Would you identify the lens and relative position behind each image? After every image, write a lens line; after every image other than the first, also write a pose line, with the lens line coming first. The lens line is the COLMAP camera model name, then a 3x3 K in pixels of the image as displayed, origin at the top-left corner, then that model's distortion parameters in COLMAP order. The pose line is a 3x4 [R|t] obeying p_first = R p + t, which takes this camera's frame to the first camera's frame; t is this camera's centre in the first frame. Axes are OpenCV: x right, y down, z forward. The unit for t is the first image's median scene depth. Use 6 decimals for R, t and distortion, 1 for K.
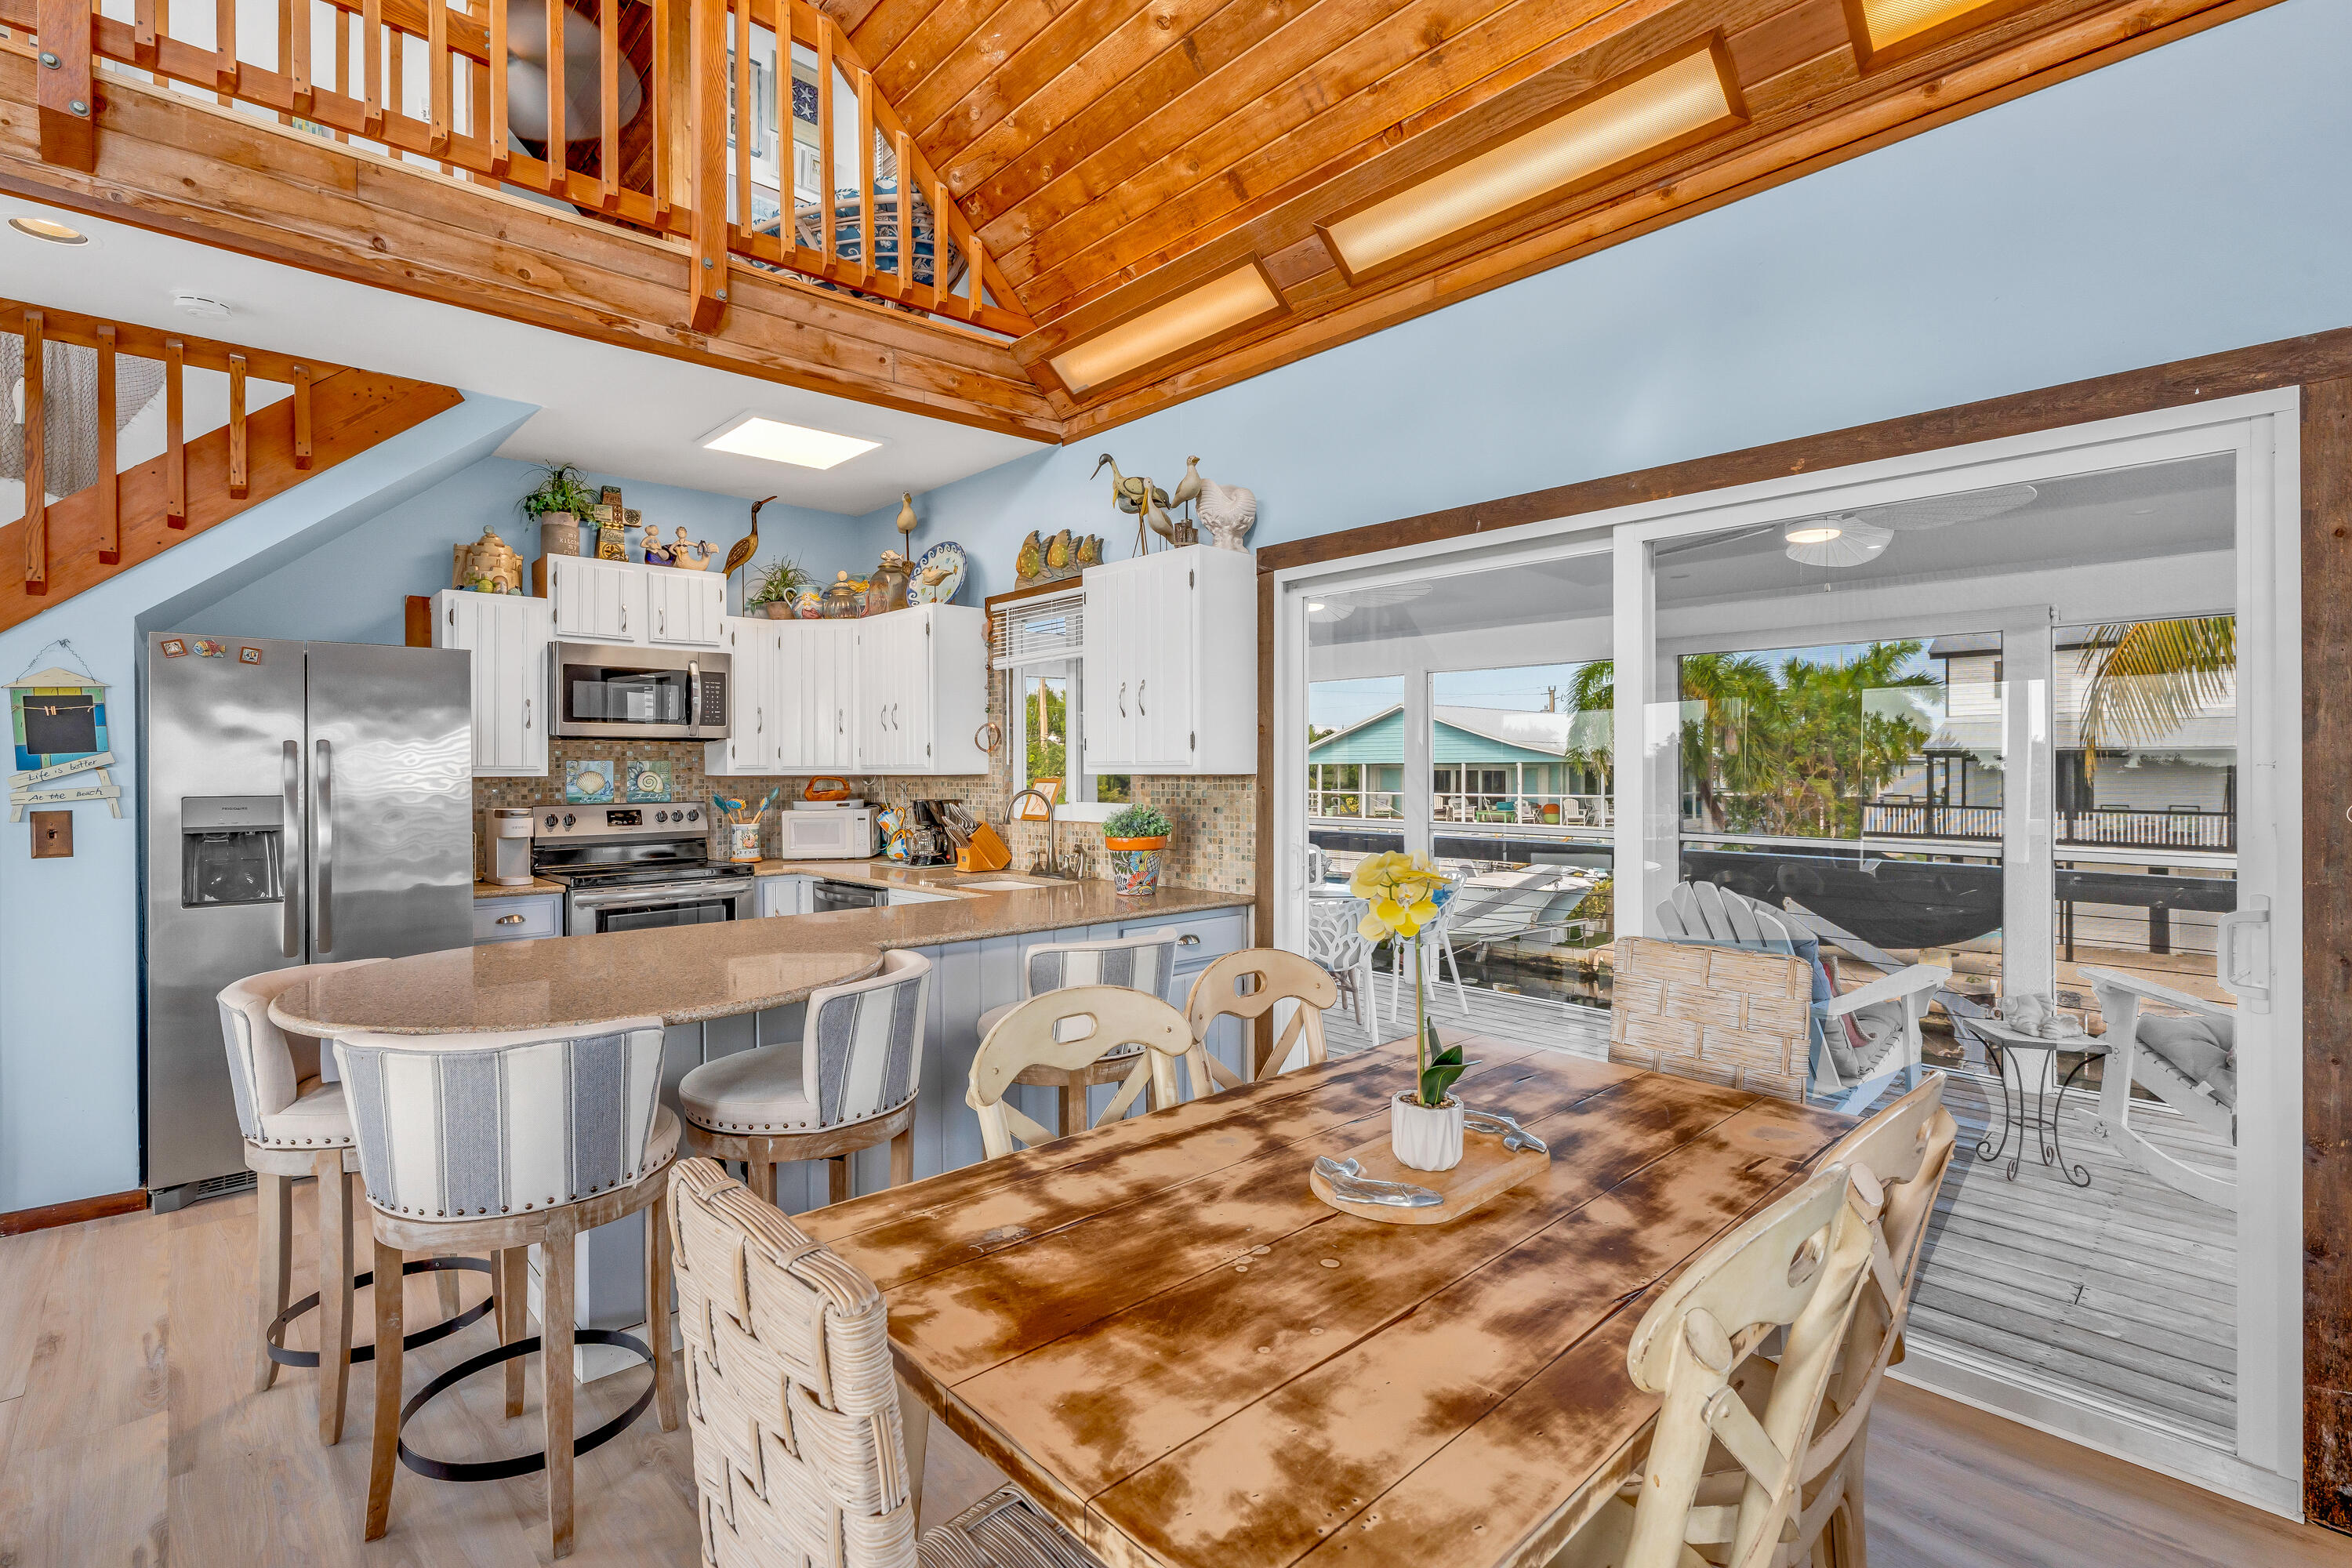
lens RADIAL K [[1081.1, 0, 1139.2], [0, 1081.1, 767.1], [0, 0, 1]] dist [-0.005202, 0.003197]
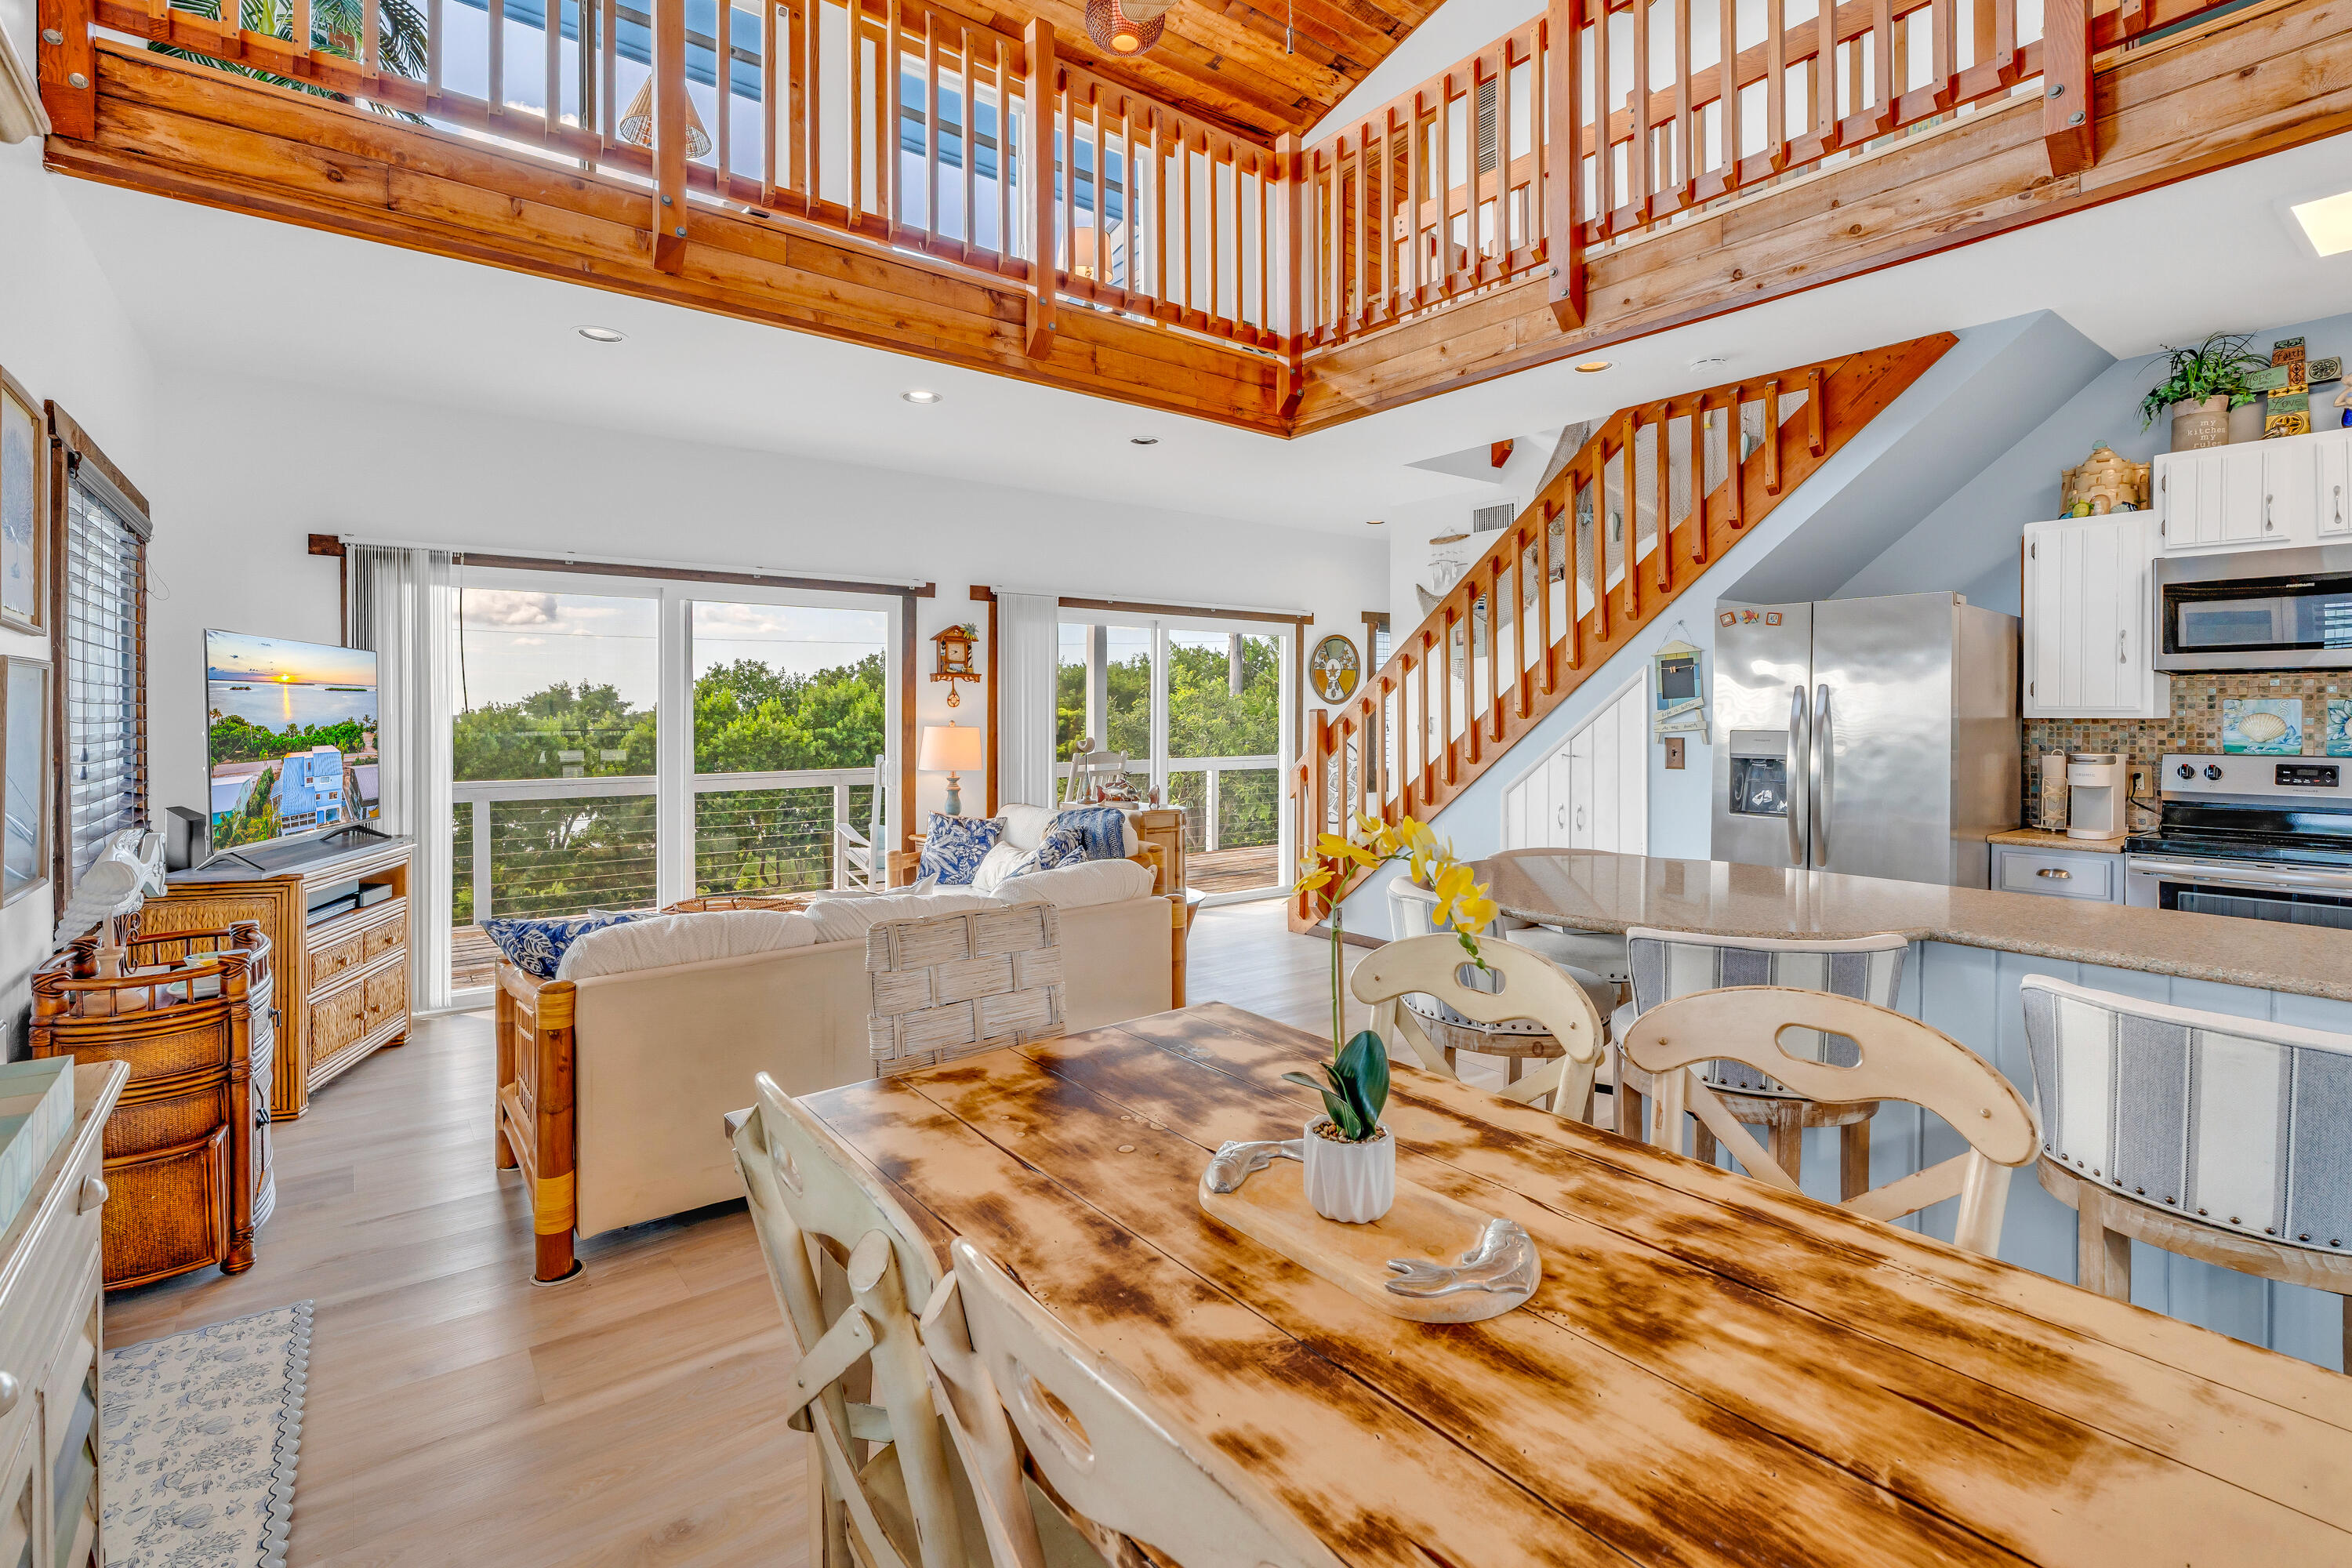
lens RADIAL K [[1081.1, 0, 1203.7], [0, 1081.1, 706.6], [0, 0, 1]] dist [-0.005202, 0.003197]
pose [[-0.065567, -0.002309, -0.997846, 0.452218], [-0.000538, 0.999997, -0.002279, 0.001998], [0.997848, 0.000388, -0.065568, 0.405423]]
